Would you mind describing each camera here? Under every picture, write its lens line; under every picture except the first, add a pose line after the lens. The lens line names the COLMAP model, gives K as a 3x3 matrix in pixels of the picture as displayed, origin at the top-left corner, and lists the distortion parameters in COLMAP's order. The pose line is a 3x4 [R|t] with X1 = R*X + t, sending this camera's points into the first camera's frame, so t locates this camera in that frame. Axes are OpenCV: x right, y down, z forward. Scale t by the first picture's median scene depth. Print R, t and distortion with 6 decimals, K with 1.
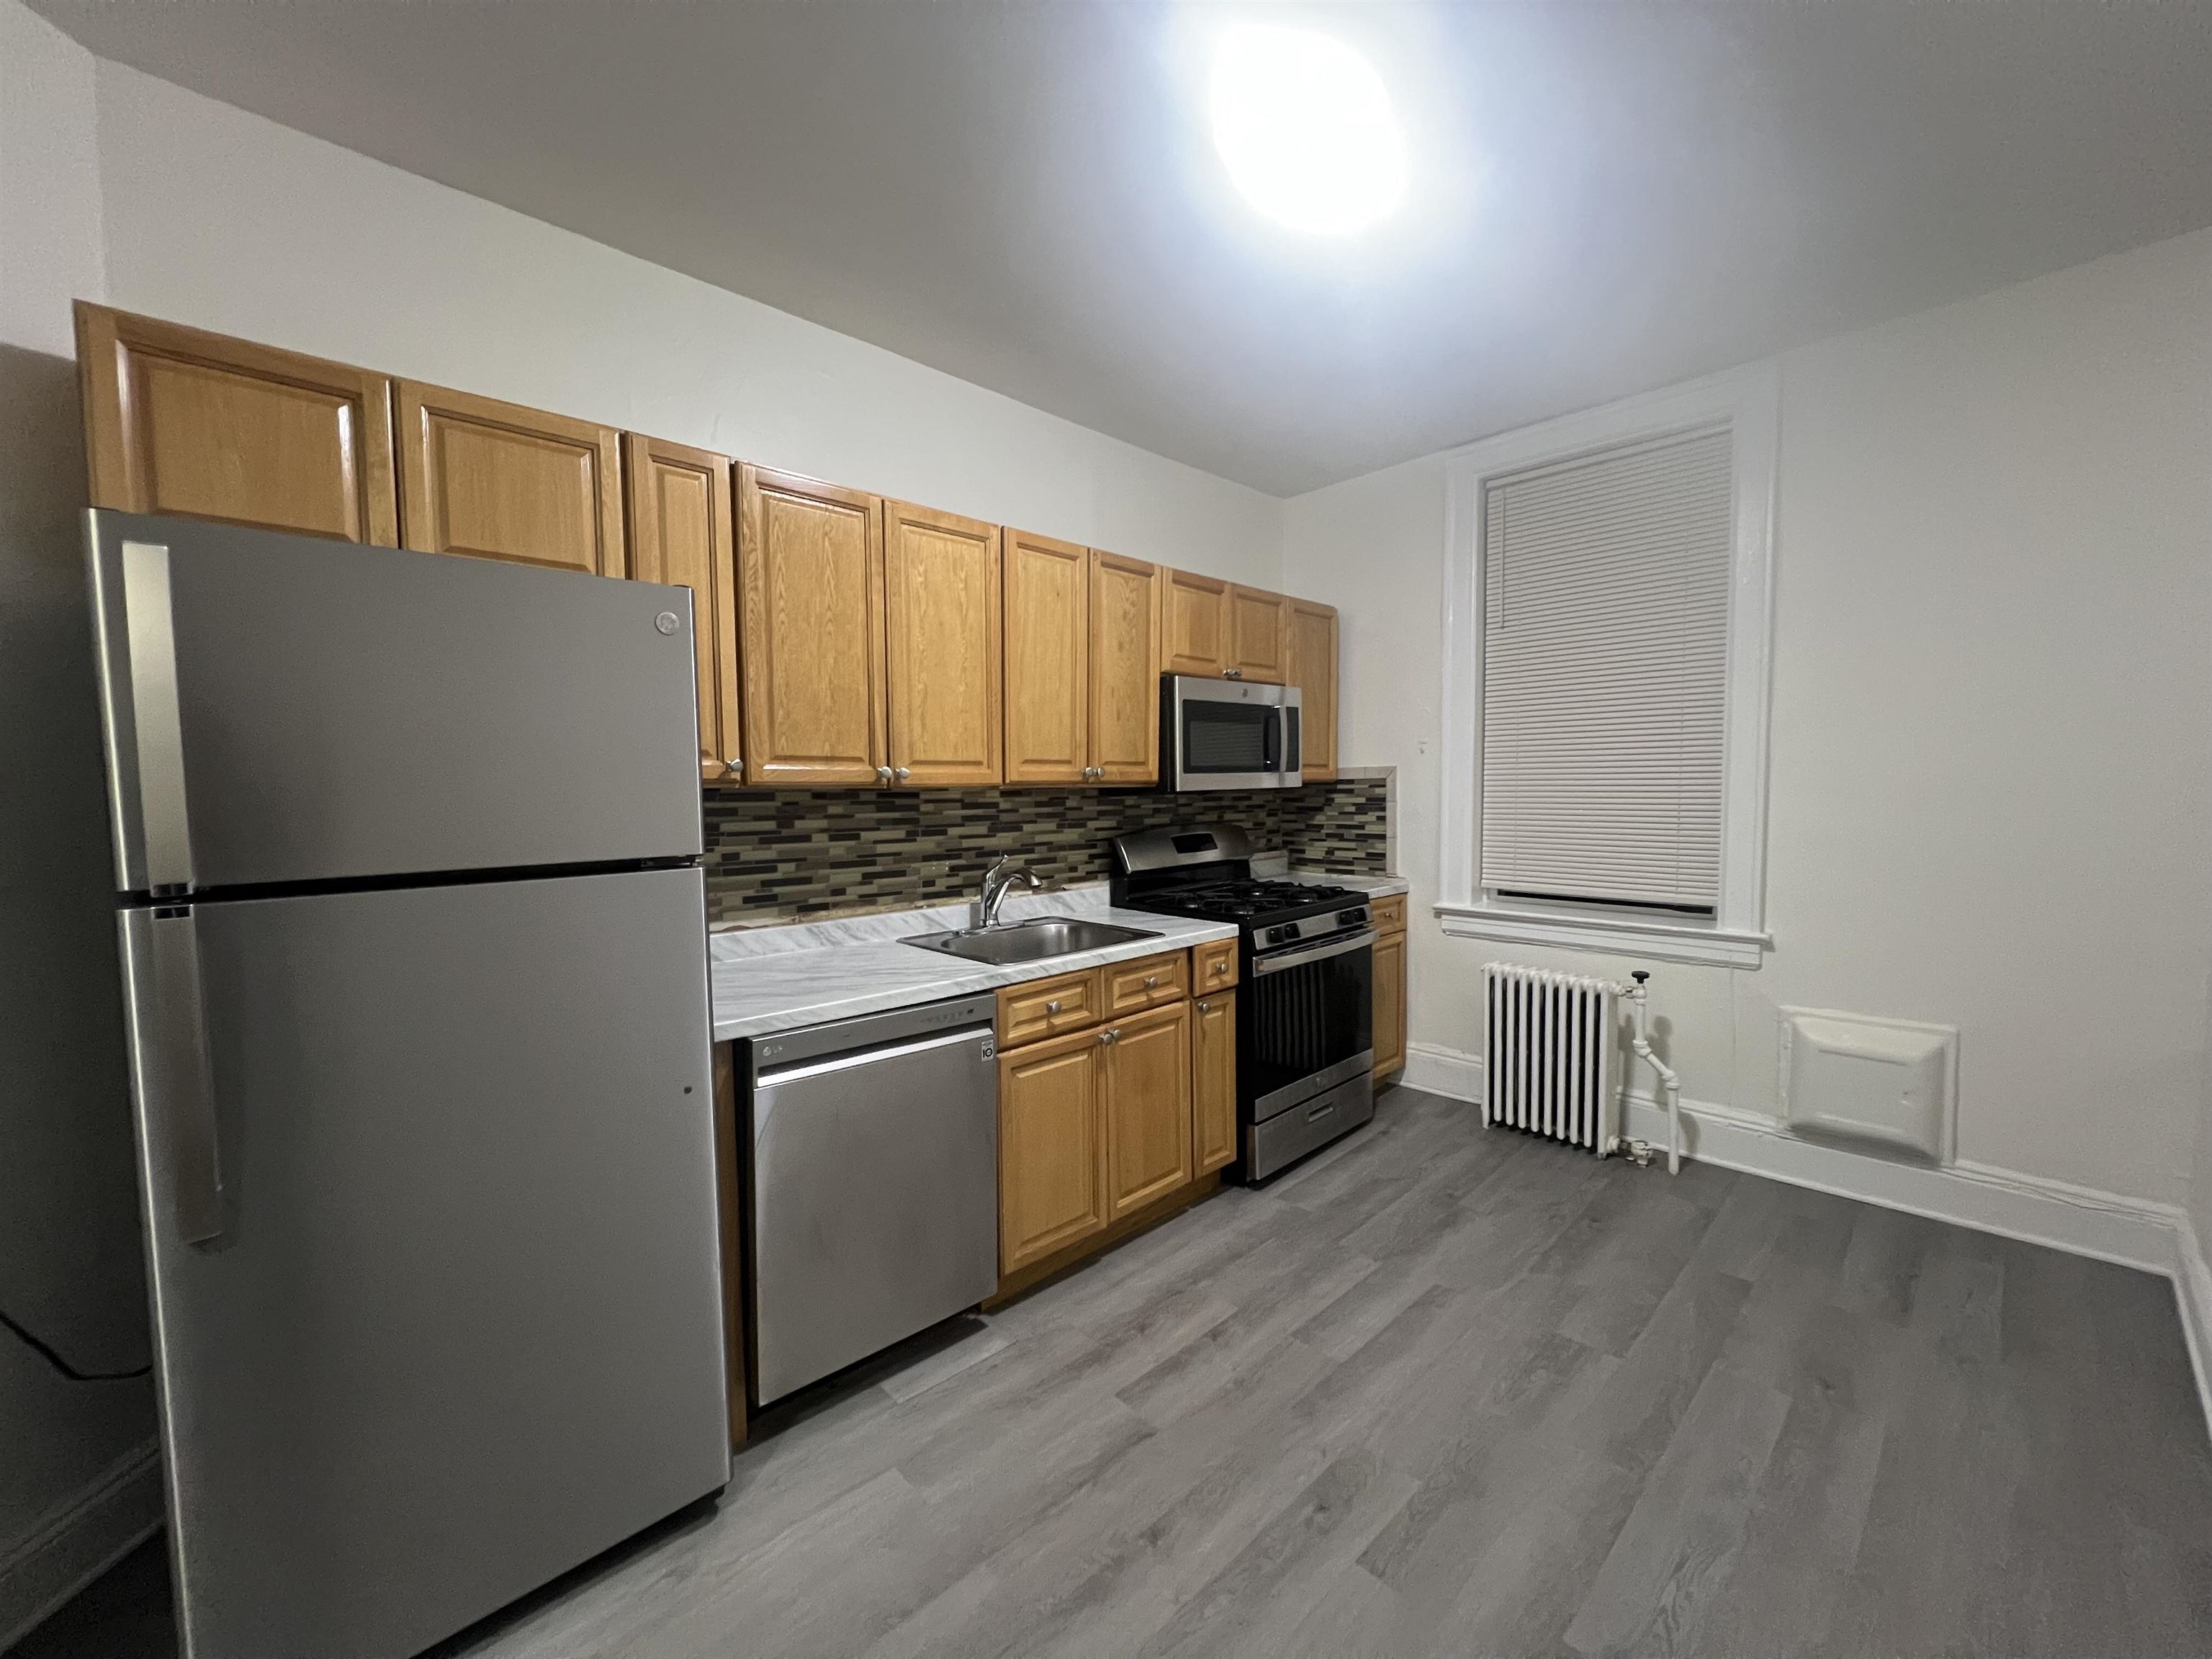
lens RADIAL K [[880.7, 0, 1104.0], [0, 880.7, 840.2], [0, 0, 1]] dist [-0.001728, 0.000300]
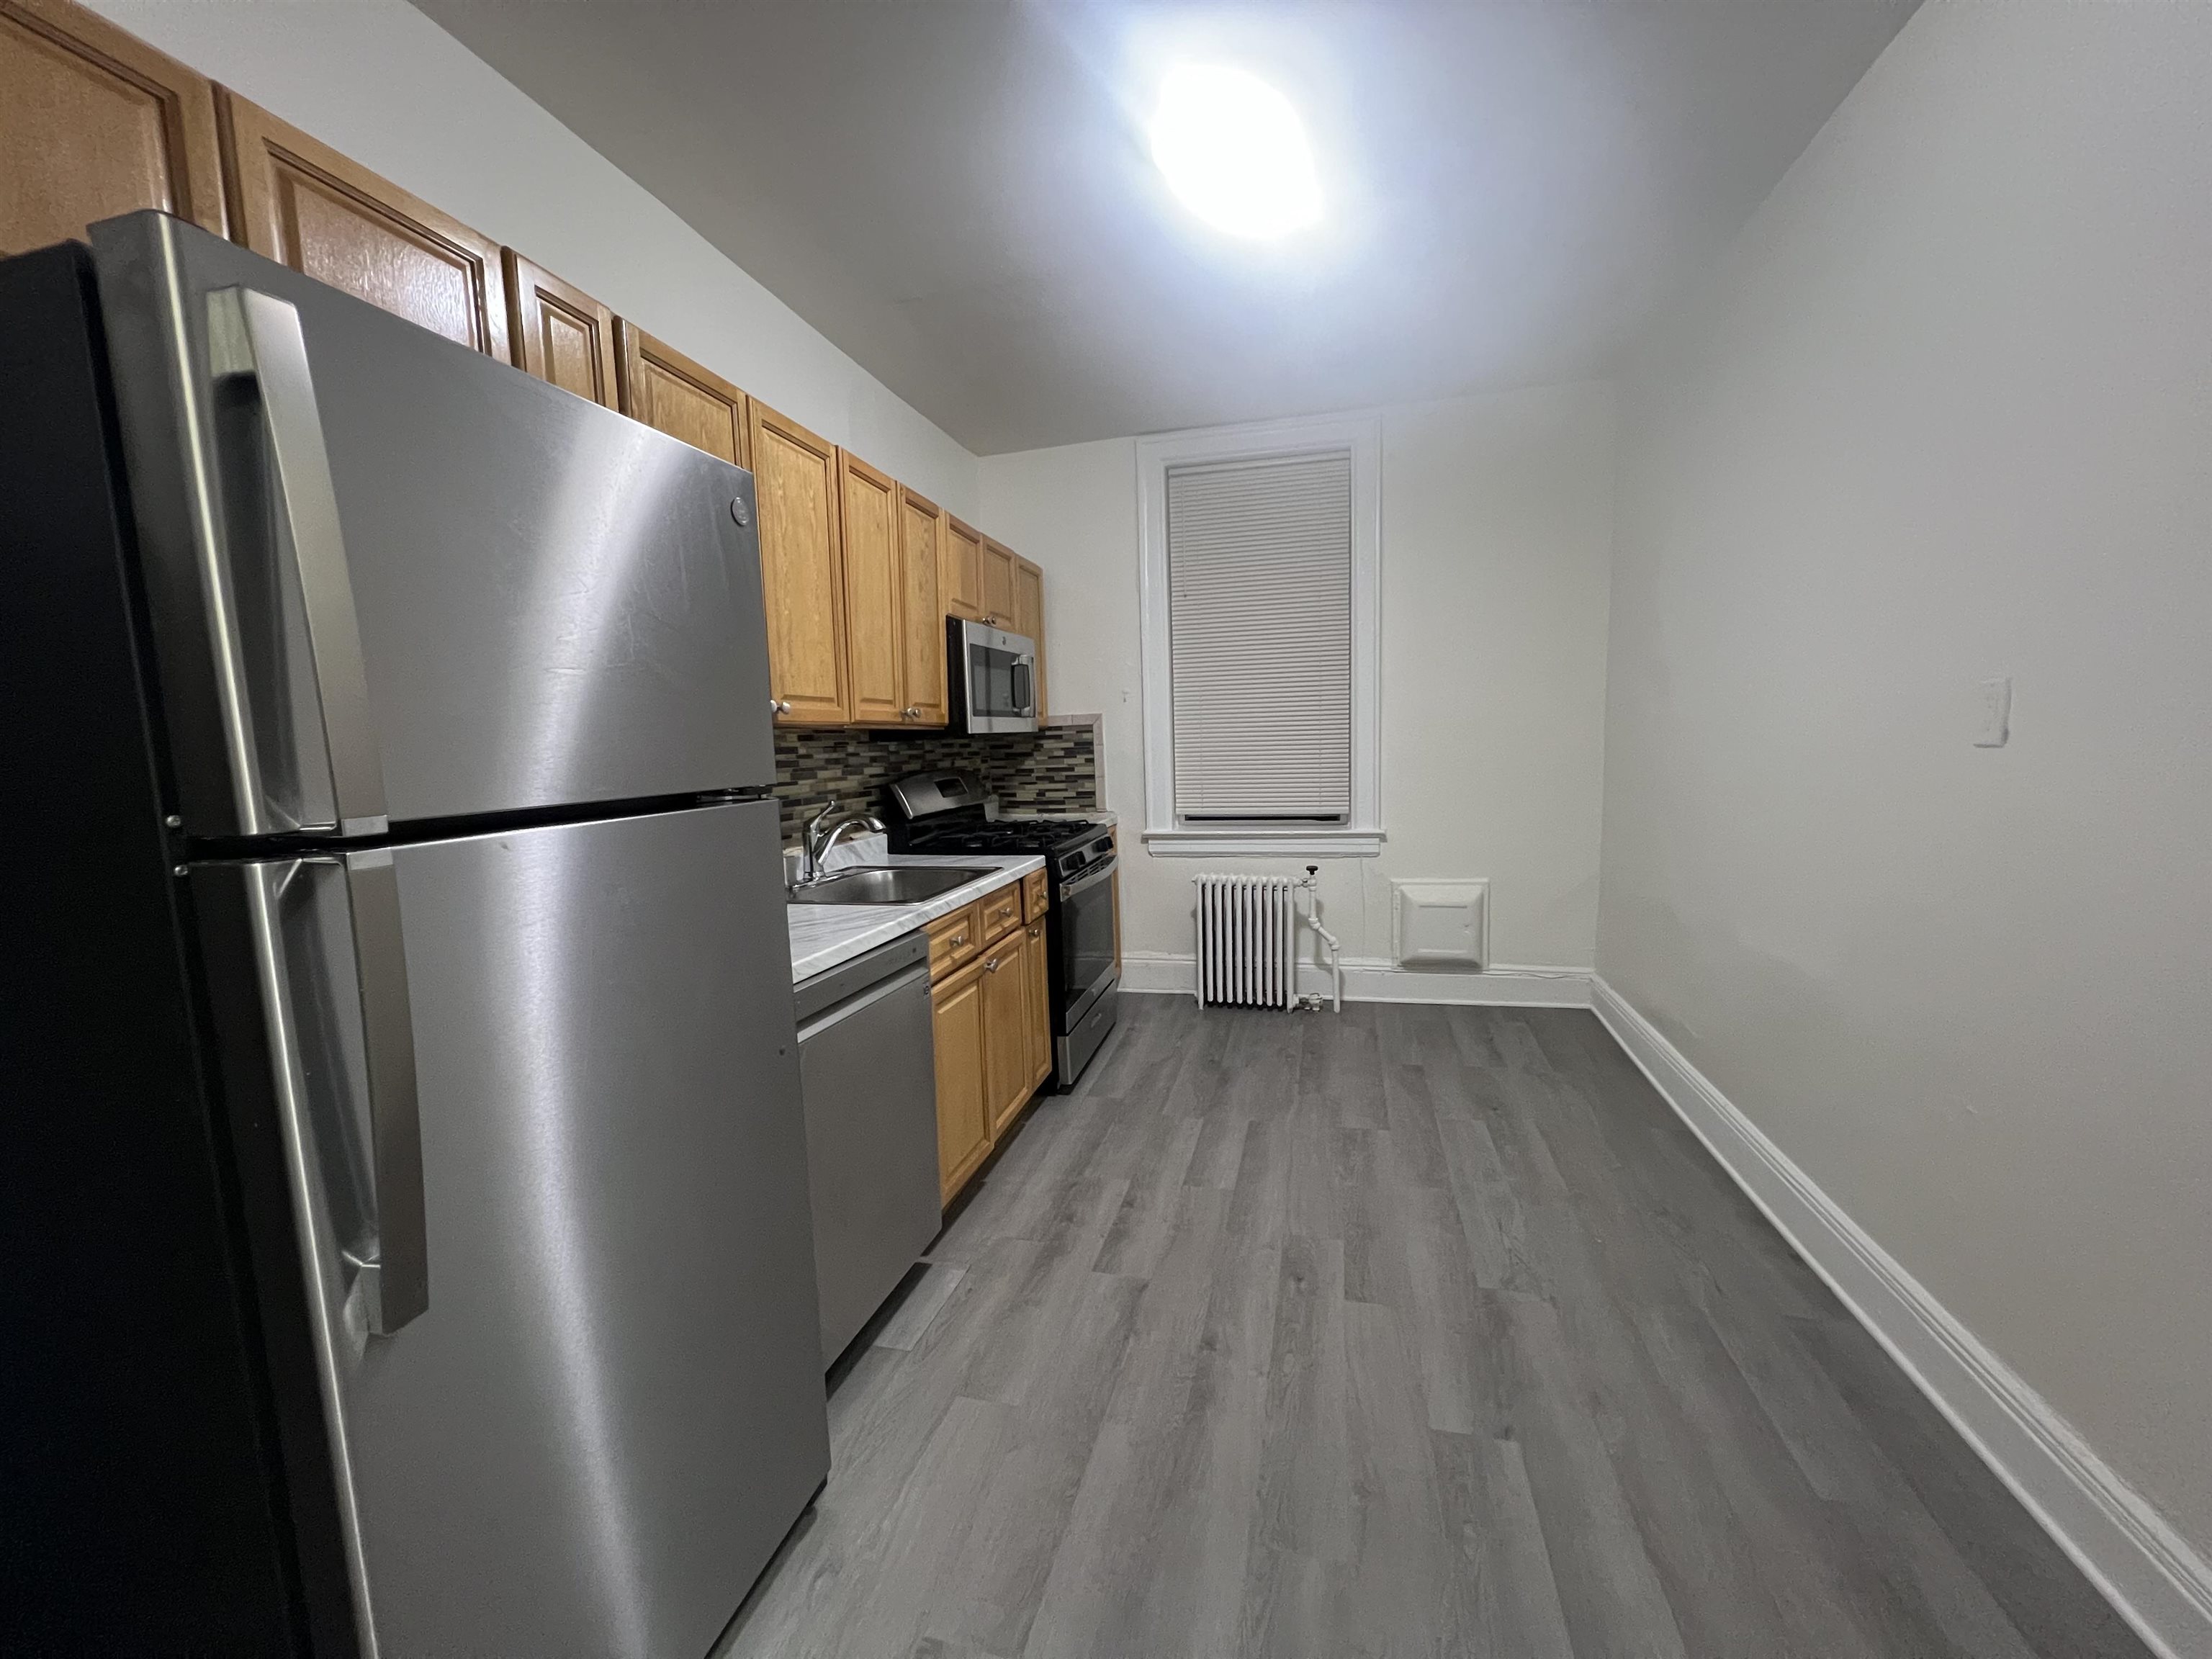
lens RADIAL K [[880.7, 0, 1104.0], [0, 880.7, 840.2], [0, 0, 1]] dist [-0.001728, 0.000300]
pose [[0.846608, -0.074410, 0.526989, -0.355124], [0.054456, 0.997092, 0.053305, 0.023624], [-0.529423, -0.016431, 0.848199, 0.045191]]
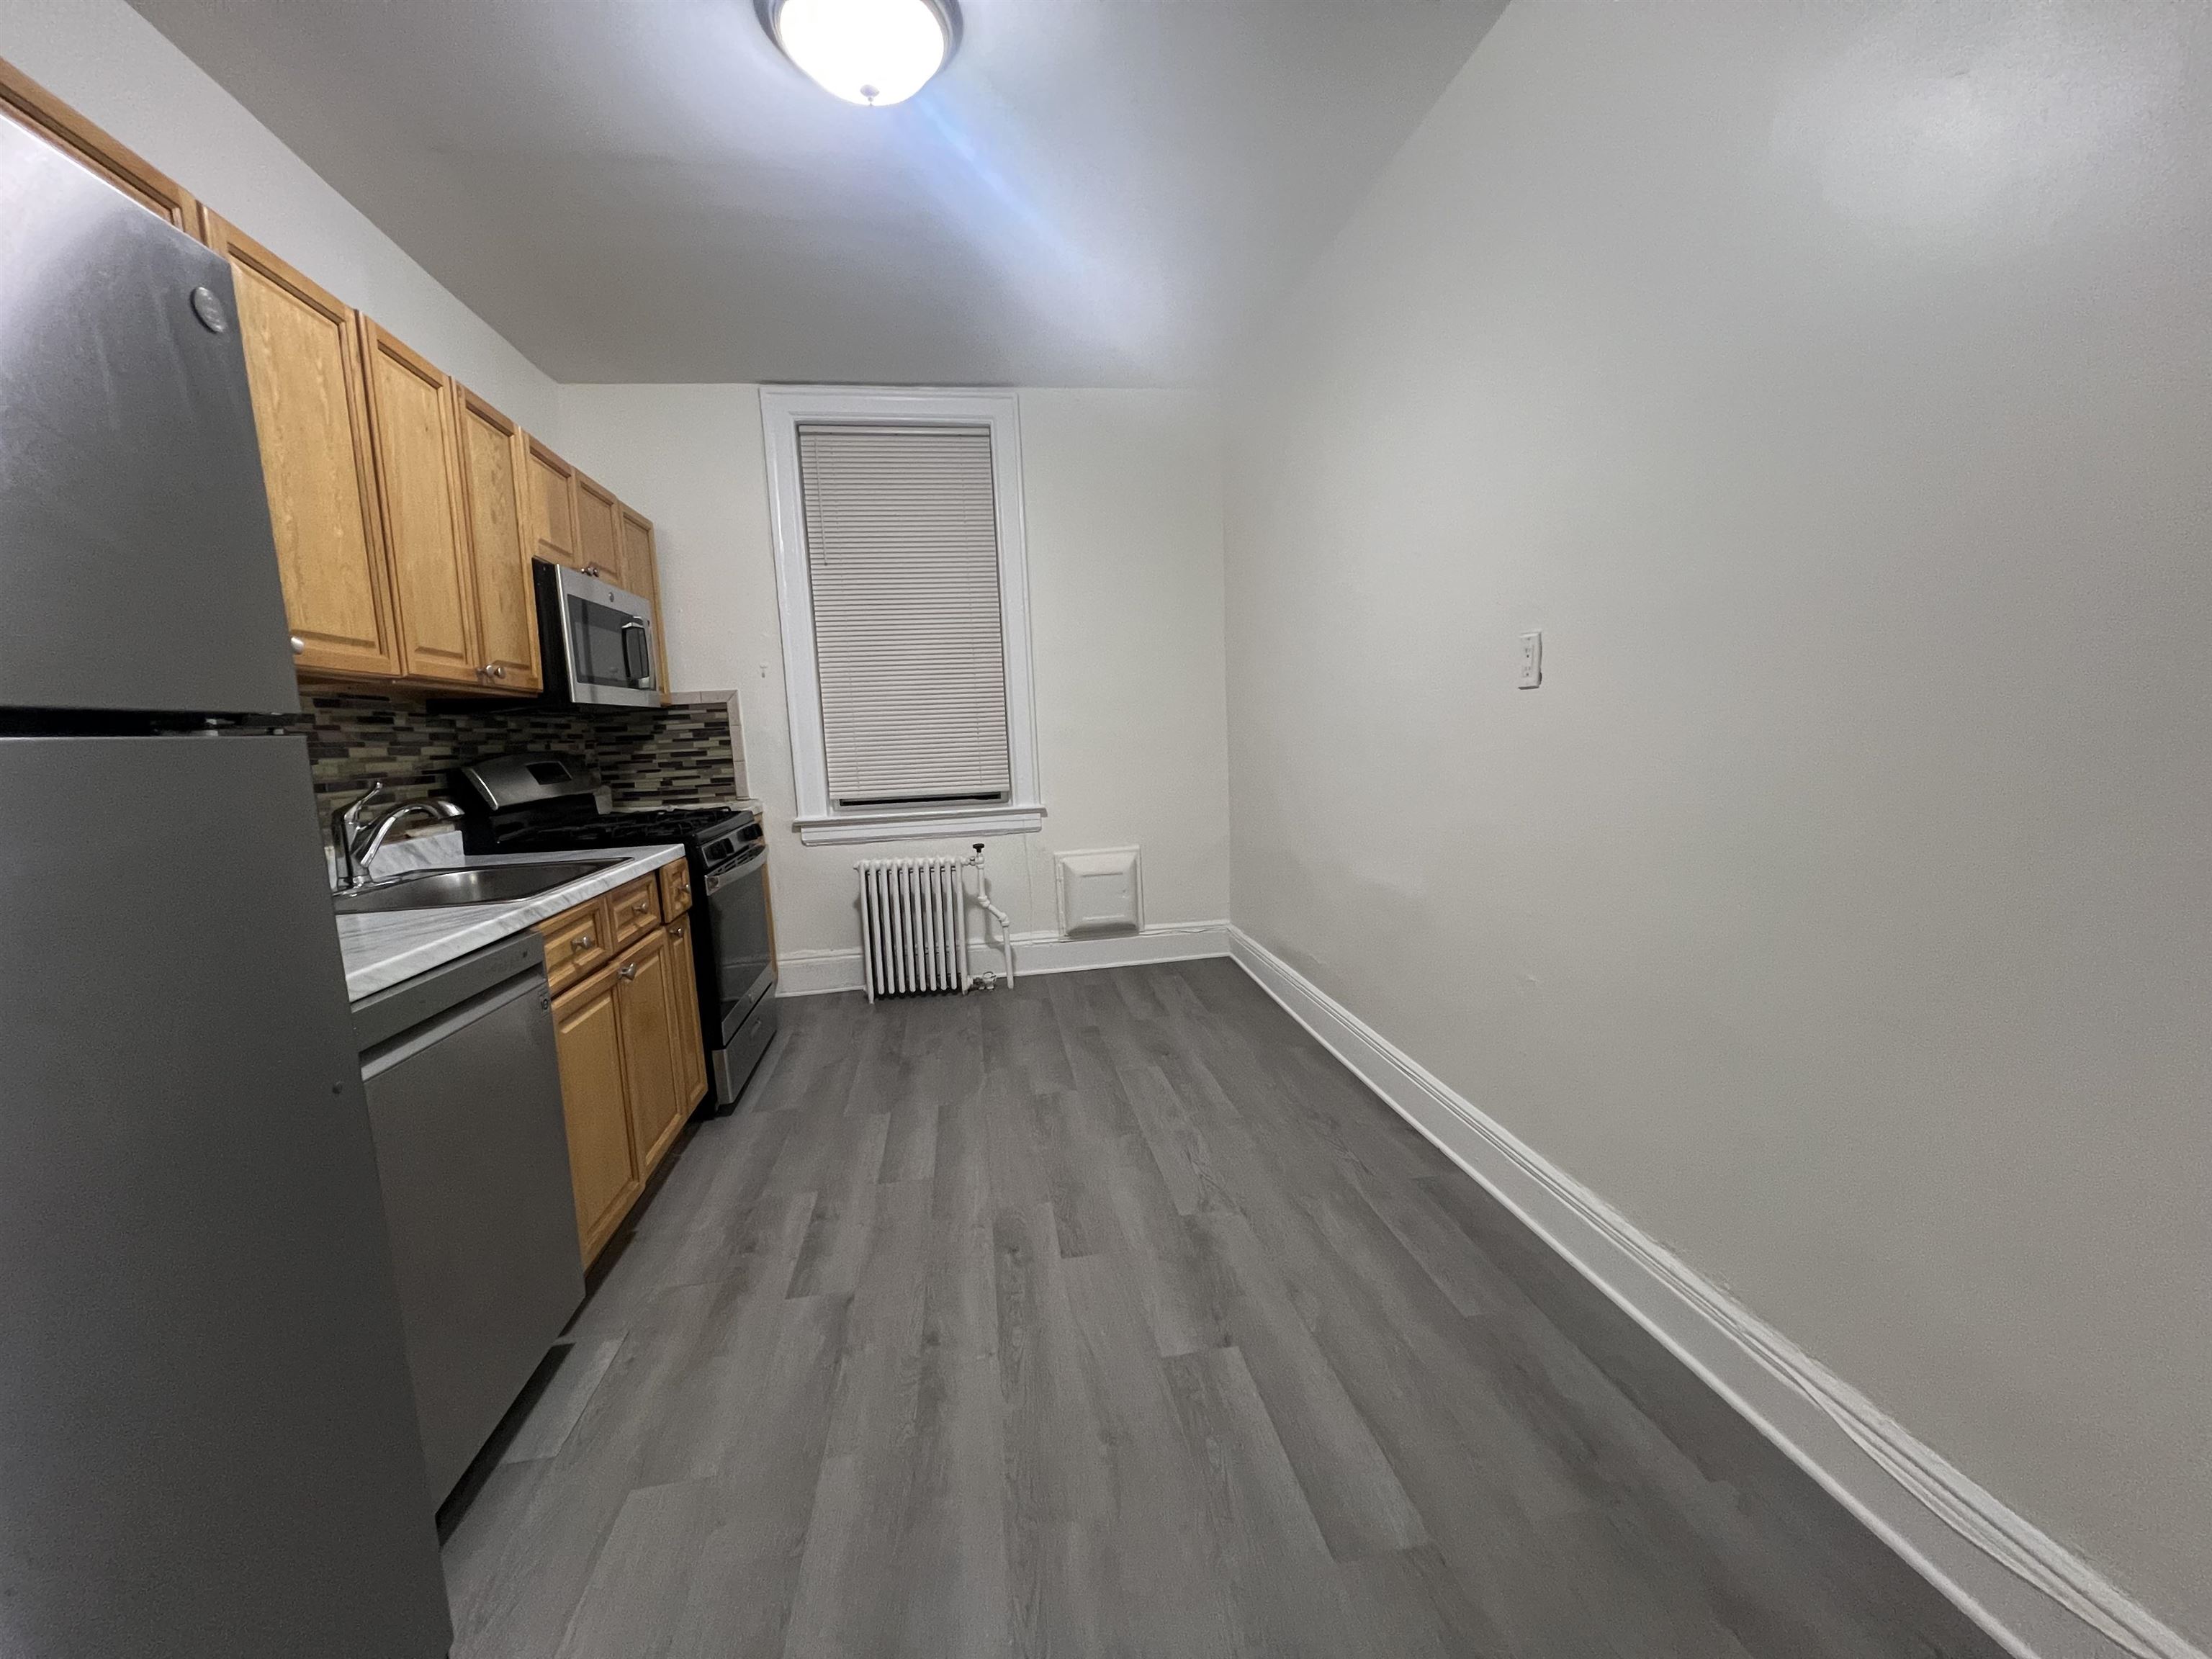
lens RADIAL K [[880.7, 0, 1104.0], [0, 880.7, 840.2], [0, 0, 1]] dist [-0.001728, 0.000300]
pose [[0.565230, -0.116202, 0.816708, -0.358895], [0.089063, 0.992838, 0.079623, 0.057785], [-0.820111, 0.027733, 0.571532, 0.100668]]
